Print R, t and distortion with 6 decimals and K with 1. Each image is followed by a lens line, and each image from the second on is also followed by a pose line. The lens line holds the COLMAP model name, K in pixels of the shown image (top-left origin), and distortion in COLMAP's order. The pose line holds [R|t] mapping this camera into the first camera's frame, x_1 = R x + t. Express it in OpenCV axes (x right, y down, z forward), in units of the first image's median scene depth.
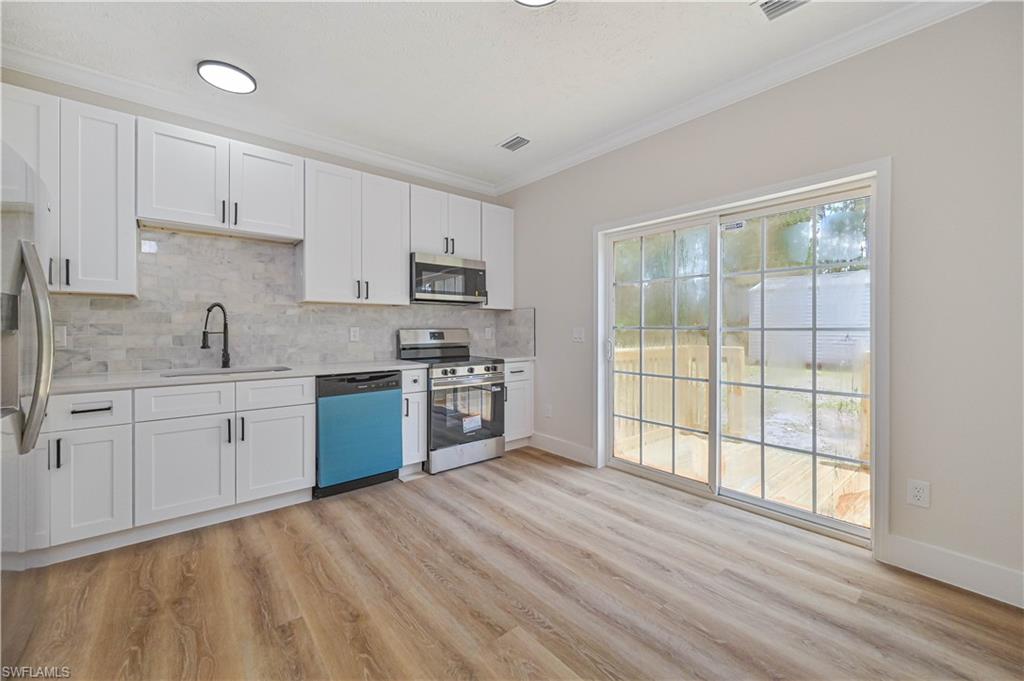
lens RADIAL K [[403.8, 0, 514.5], [0, 403.8, 333.7], [0, 0, 1]] dist [-0.002480, -0.000244]
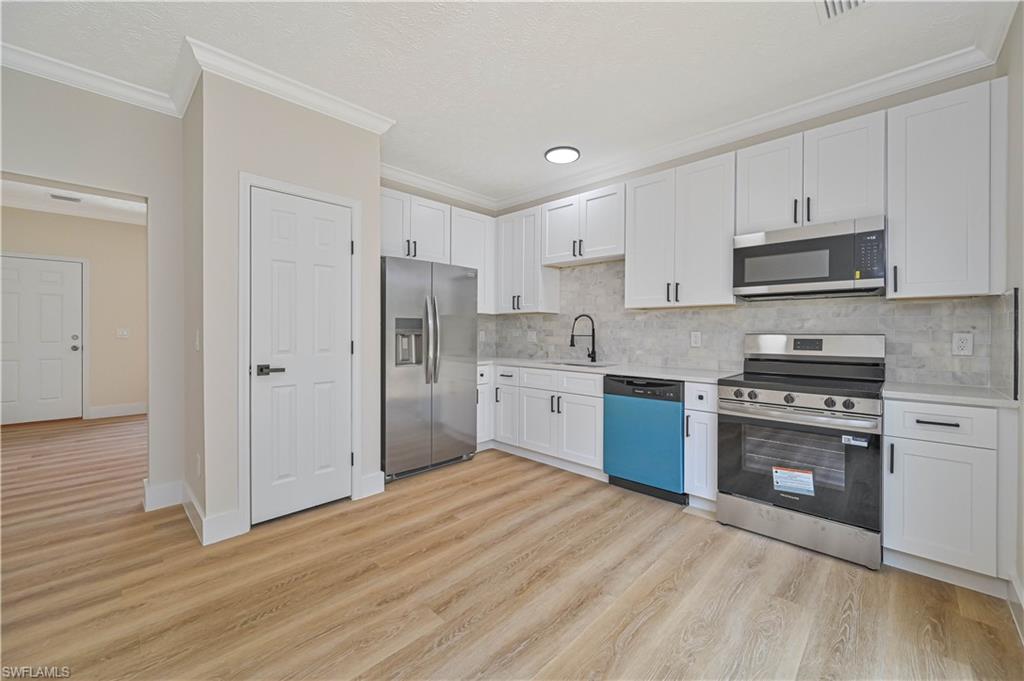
lens RADIAL K [[403.8, 0, 514.5], [0, 403.8, 333.7], [0, 0, 1]] dist [-0.002480, -0.000244]
pose [[0.104109, 0.006344, -0.994546, 0.620041], [-0.016528, 0.999853, 0.004648, -0.011287], [0.994429, 0.015954, 0.104198, 0.625033]]
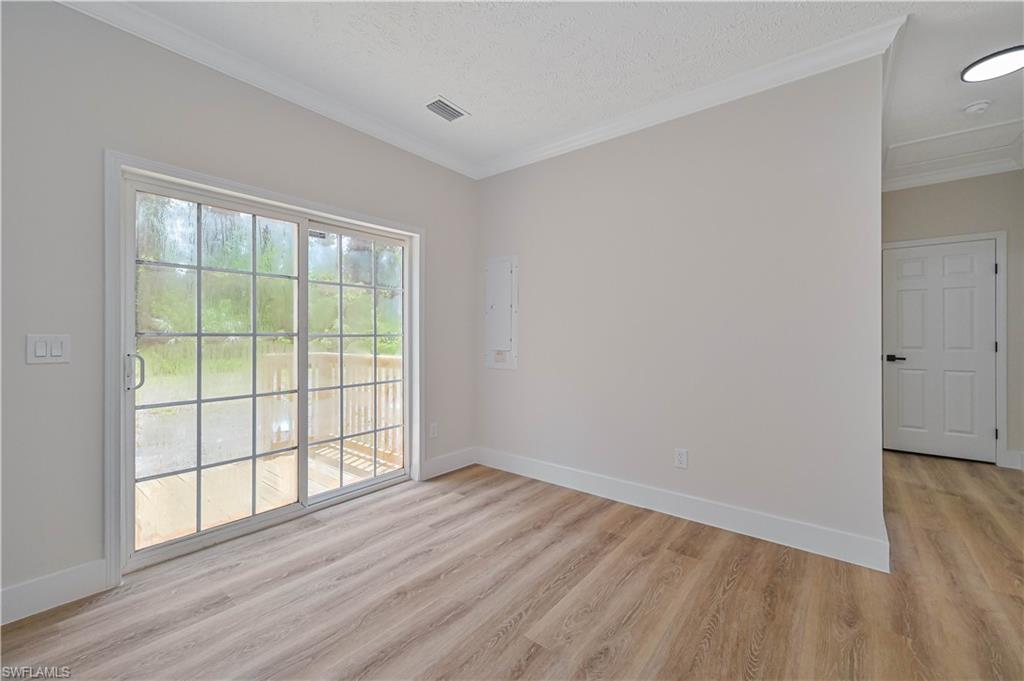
lens RADIAL K [[417.8, 0, 512.0], [0, 417.8, 340.5], [0, 0, 1]] dist [-0.000241, -0.000141]
pose [[-0.189000, -0.015564, 0.981854, -0.580474], [0.014479, 0.999722, 0.018634, -0.012488], [-0.981870, 0.017738, -0.188722, 0.715026]]
